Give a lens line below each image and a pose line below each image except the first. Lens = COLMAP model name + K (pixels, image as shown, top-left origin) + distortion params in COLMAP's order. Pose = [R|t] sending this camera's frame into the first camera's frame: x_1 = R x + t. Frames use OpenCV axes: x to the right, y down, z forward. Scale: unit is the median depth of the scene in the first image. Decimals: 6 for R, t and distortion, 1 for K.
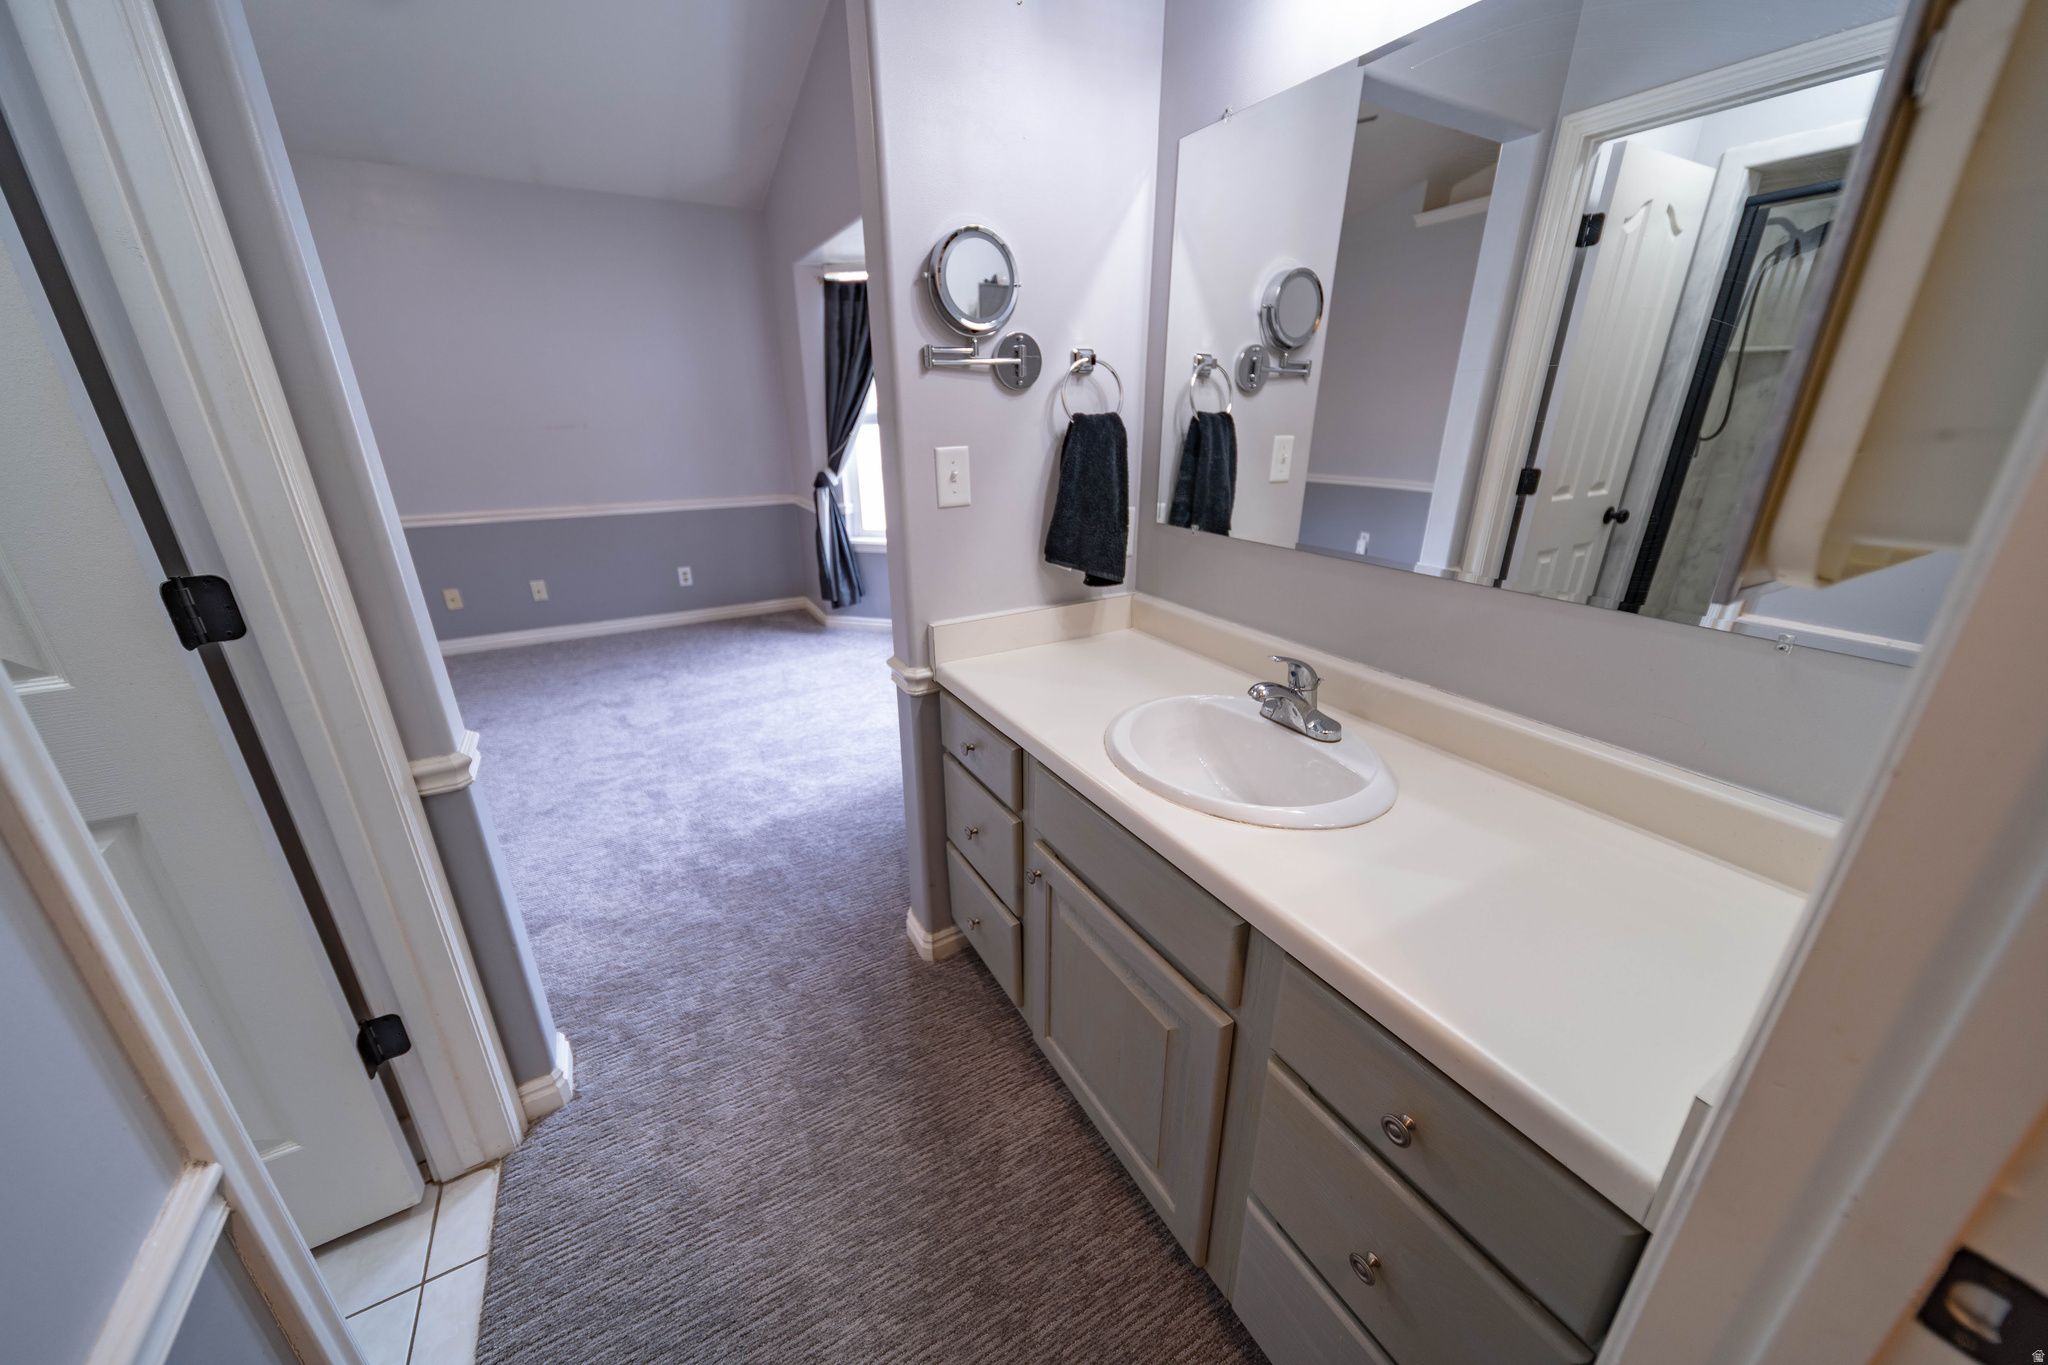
lens RADIAL K [[710.1, 0, 1024.9], [0, 710.1, 675.5], [0, 0, 1]] dist [0.005572, -0.000162]
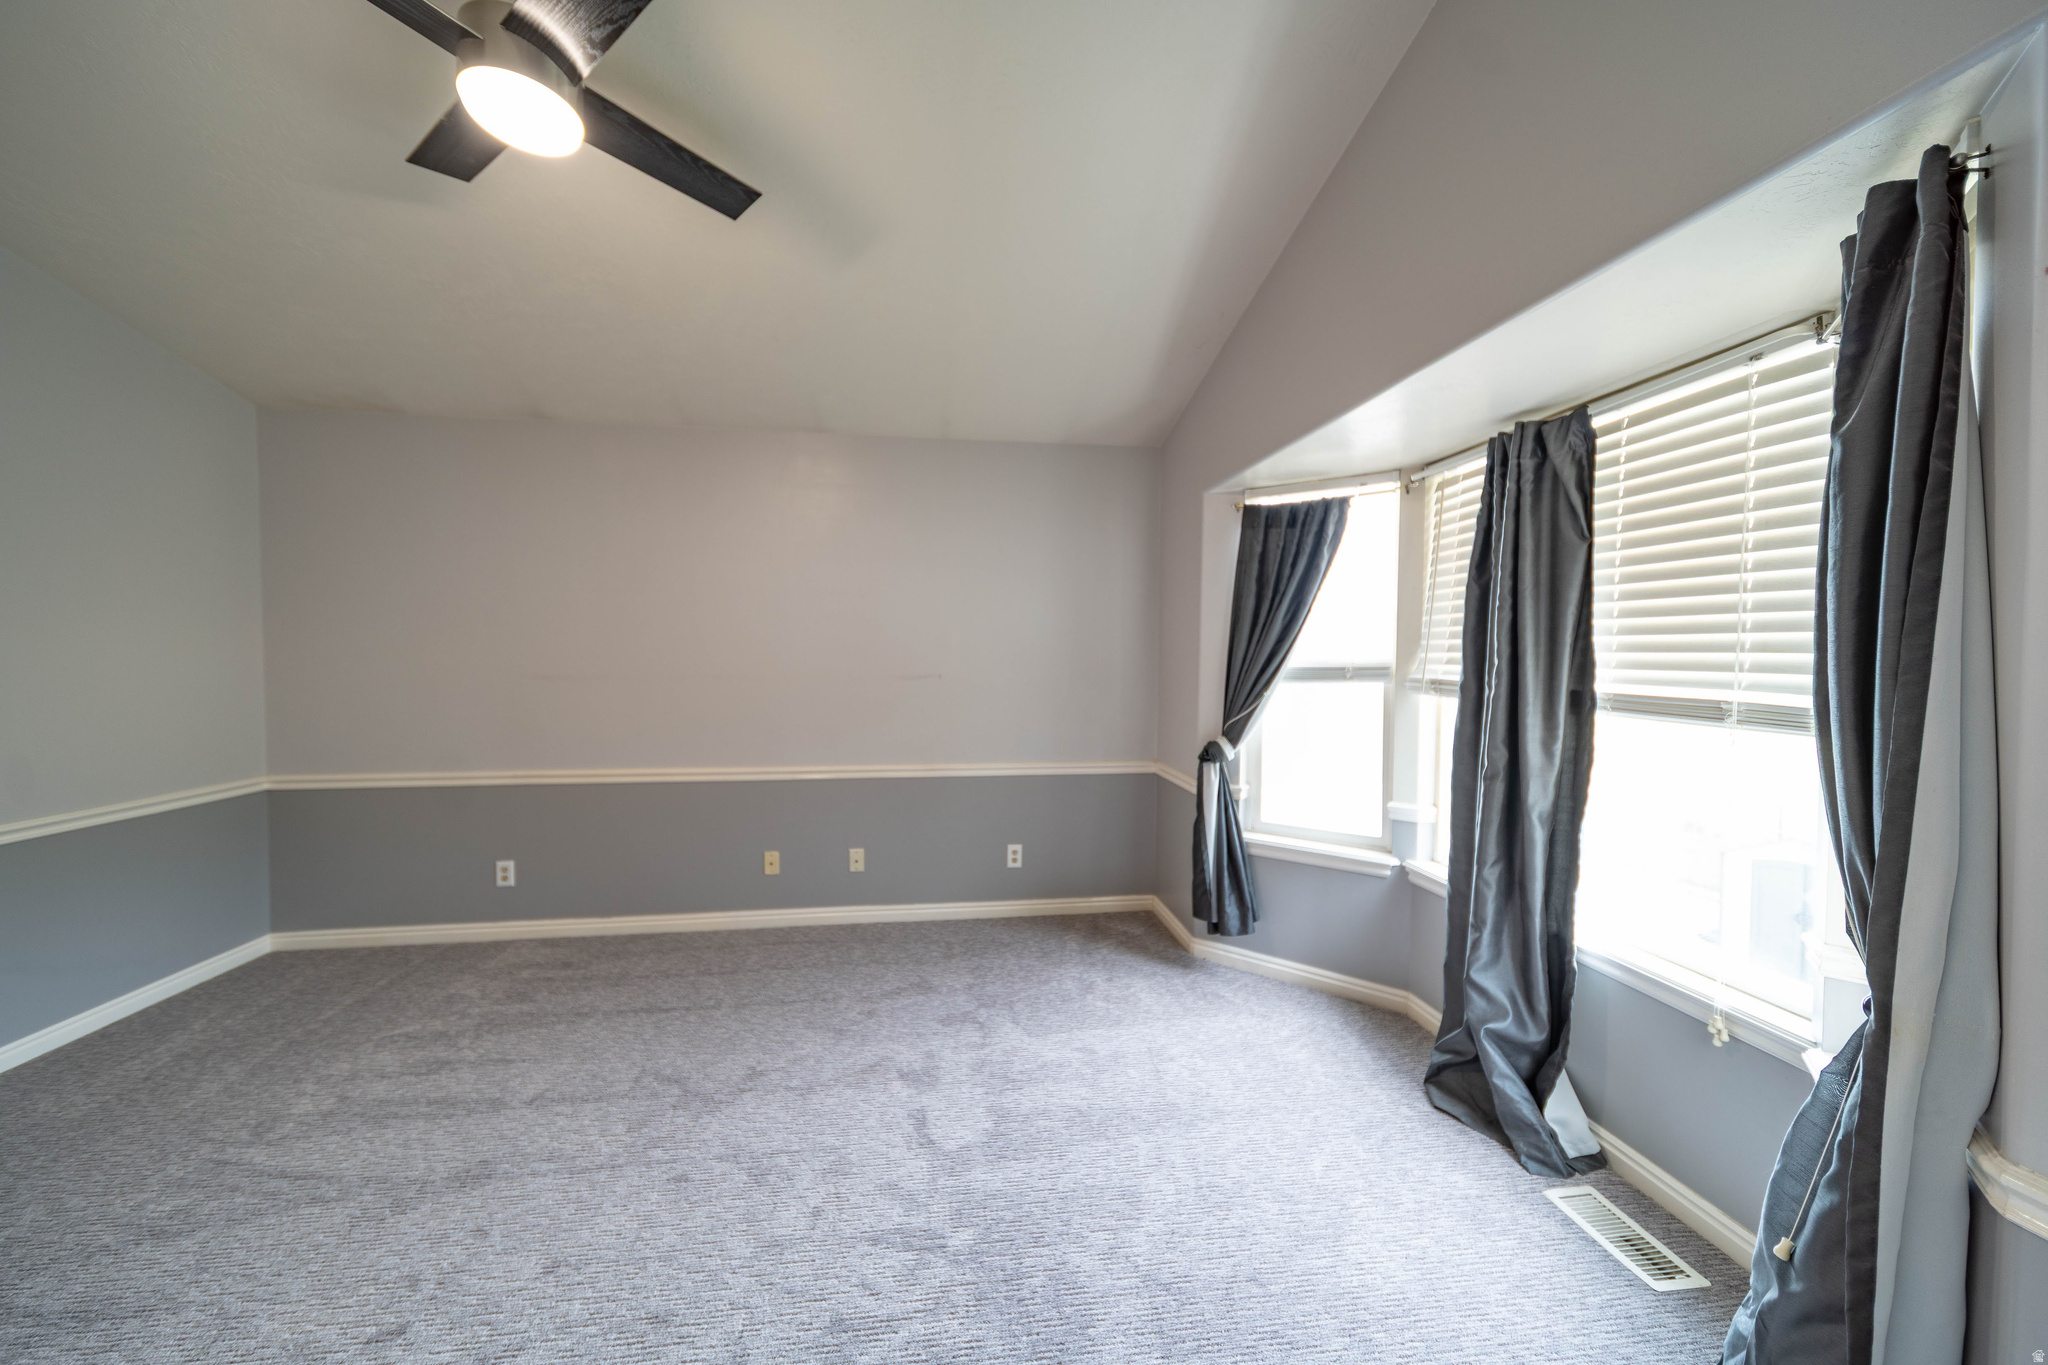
lens RADIAL K [[710.1, 0, 1022.0], [0, 710.1, 674.2], [0, 0, 1]] dist [0.005572, -0.000162]
pose [[0.926015, 0.019088, -0.377004, -0.192338], [-0.139808, 0.945040, -0.295556, -0.107475], [0.350642, 0.326397, 0.877790, 0.264539]]
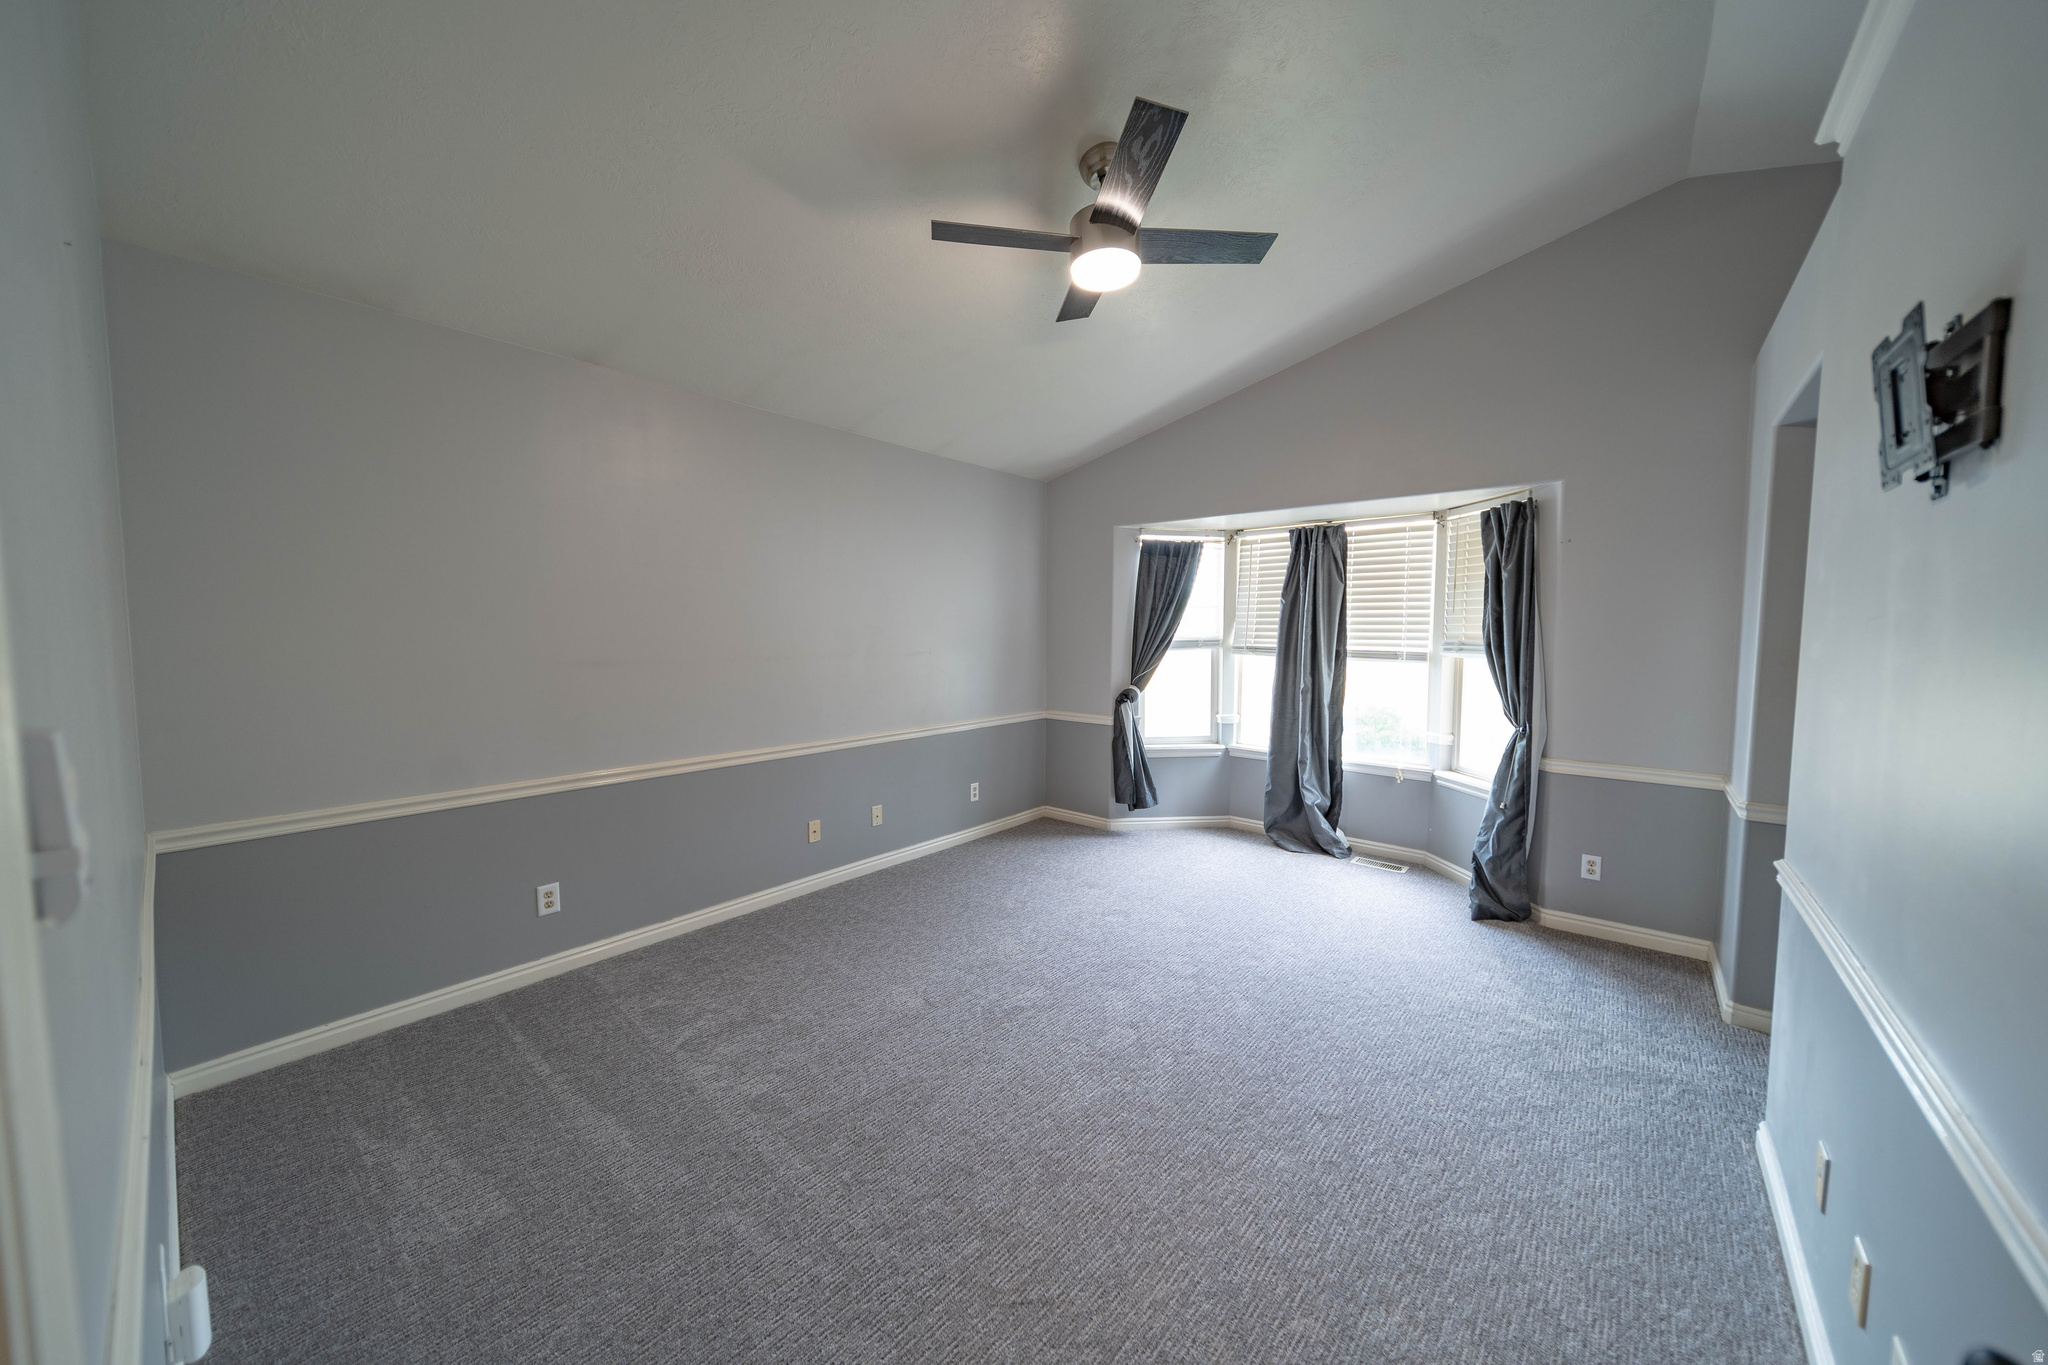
lens RADIAL K [[710.1, 0, 1006.0], [0, 710.1, 680.8], [0, 0, 1]] dist [0.005572, -0.000162]
pose [[0.939947, -0.018811, 0.340803, -0.854431], [0.115119, 0.957448, -0.264654, -0.019723], [-0.321322, 0.287993, 0.902115, 0.028160]]
